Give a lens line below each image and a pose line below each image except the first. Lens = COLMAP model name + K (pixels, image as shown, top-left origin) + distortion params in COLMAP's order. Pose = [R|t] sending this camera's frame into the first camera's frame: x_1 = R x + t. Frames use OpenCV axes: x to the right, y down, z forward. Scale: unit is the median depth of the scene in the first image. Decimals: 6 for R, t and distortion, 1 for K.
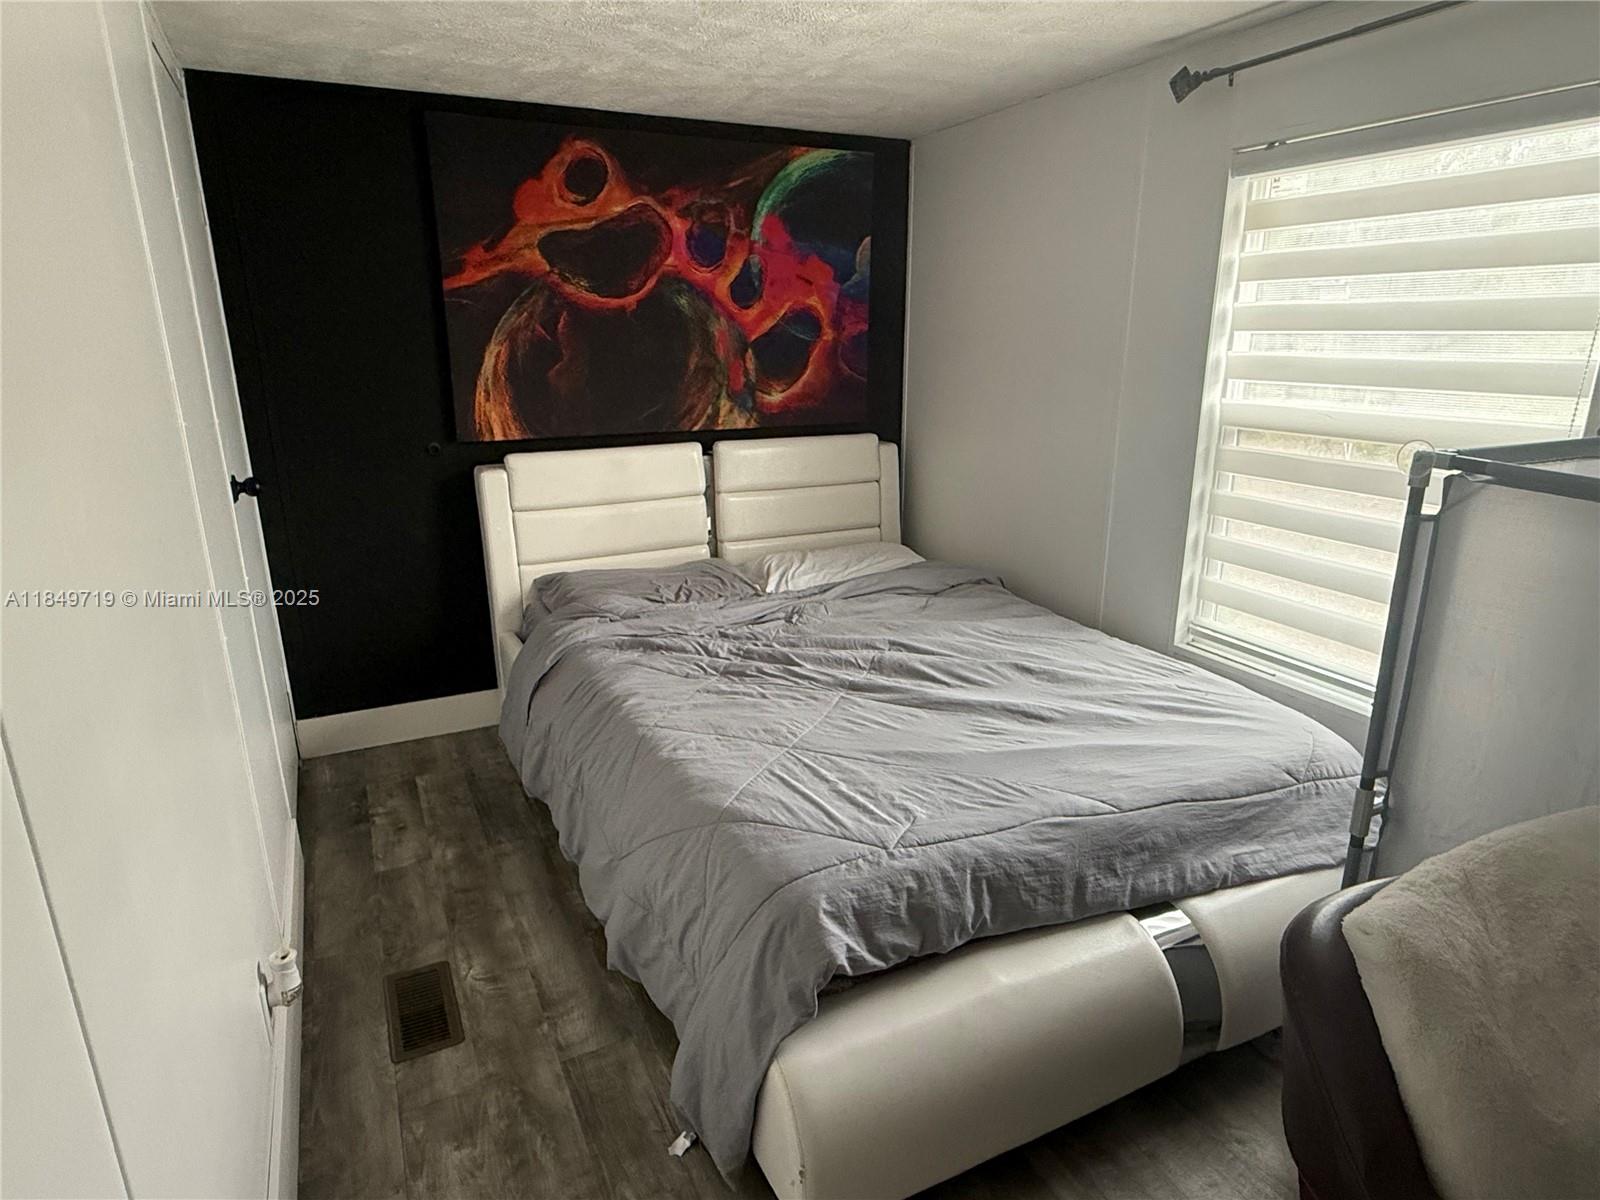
lens RADIAL K [[920.0, 0, 800.9], [0, 920.0, 601.7], [0, 0, 1]] dist [0.002641, 0.001440]
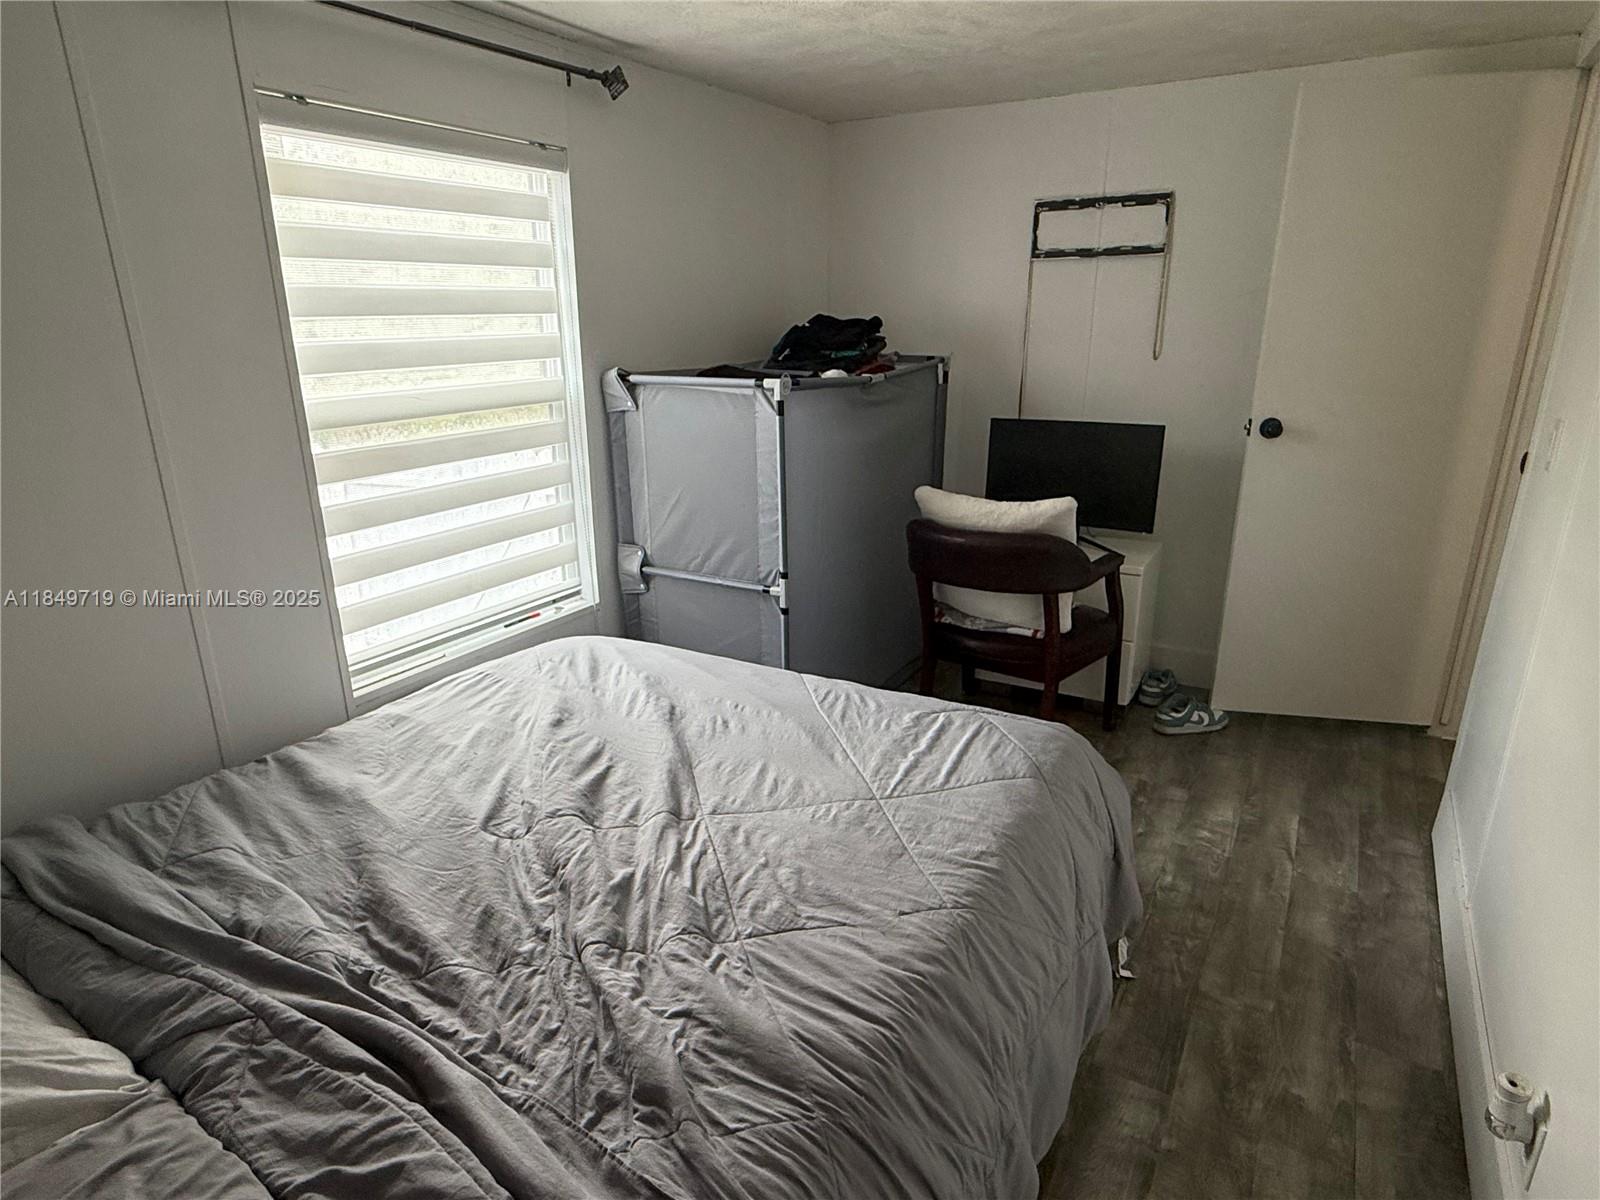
lens RADIAL K [[920.0, 0, 799.1], [0, 920.0, 599.8], [0, 0, 1]] dist [0.002641, 0.001440]
pose [[-0.544822, -0.250533, 0.800252, -0.618715], [0.245103, 0.865071, 0.437695, -0.401074], [-0.801931, 0.434609, -0.409903, 1.339975]]
